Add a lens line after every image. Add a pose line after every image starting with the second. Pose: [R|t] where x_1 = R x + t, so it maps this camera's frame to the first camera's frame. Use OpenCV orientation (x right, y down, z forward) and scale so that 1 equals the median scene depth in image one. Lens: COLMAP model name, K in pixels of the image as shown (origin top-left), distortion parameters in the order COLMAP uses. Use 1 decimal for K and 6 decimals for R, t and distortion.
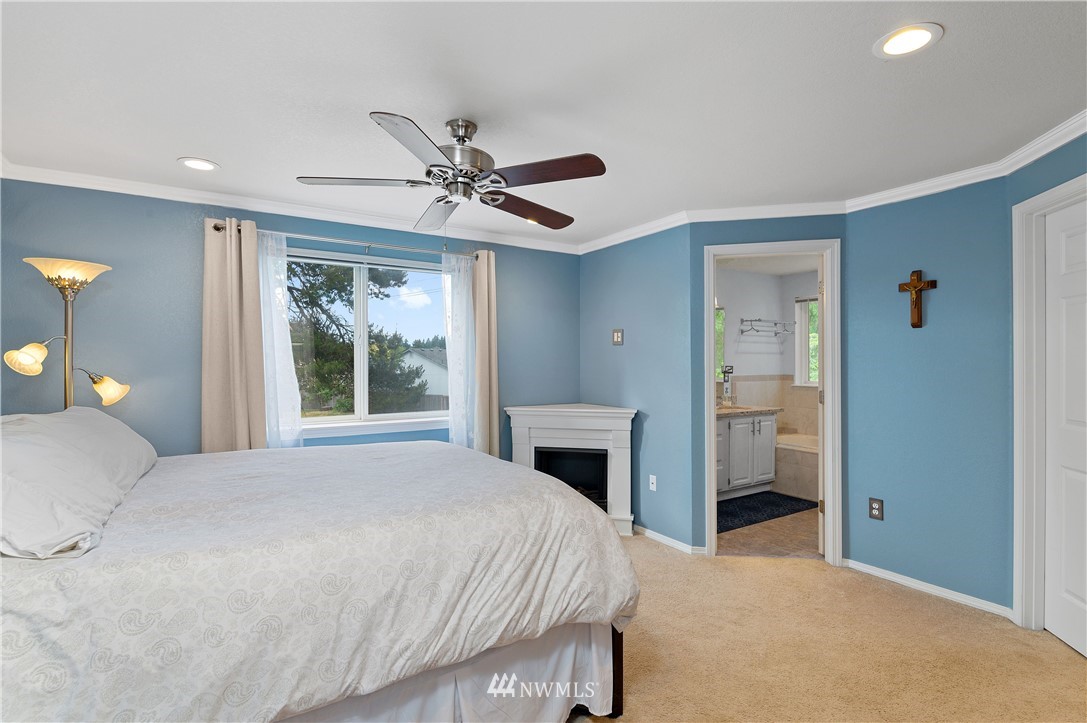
lens RADIAL K [[509.3, 0, 547.2], [0, 509.3, 367.1], [0, 0, 1]] dist [-0.000110, 0.000043]
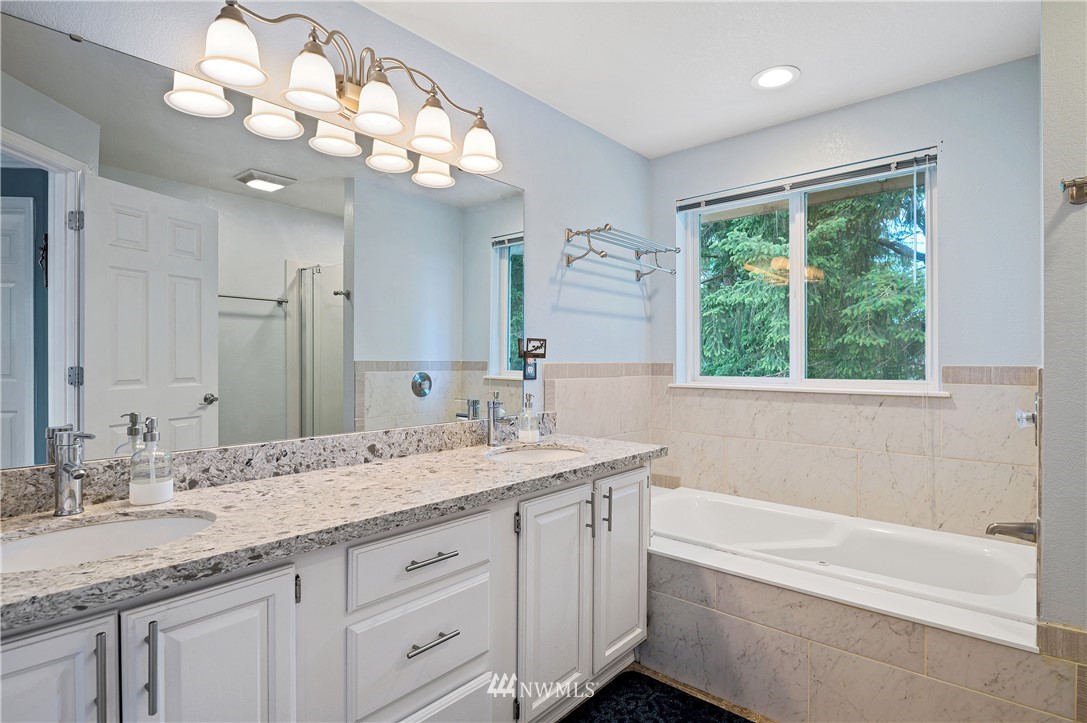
lens RADIAL K [[545.5, 0, 541.9], [0, 545.5, 360.6], [0, 0, 1]] dist [0.003438, 0.000257]
pose [[0.960029, 0.000644, 0.279900, 0.240149], [0.001209, 0.999978, -0.006449, 0.017288], [-0.279898, 0.006529, 0.960008, 0.585613]]
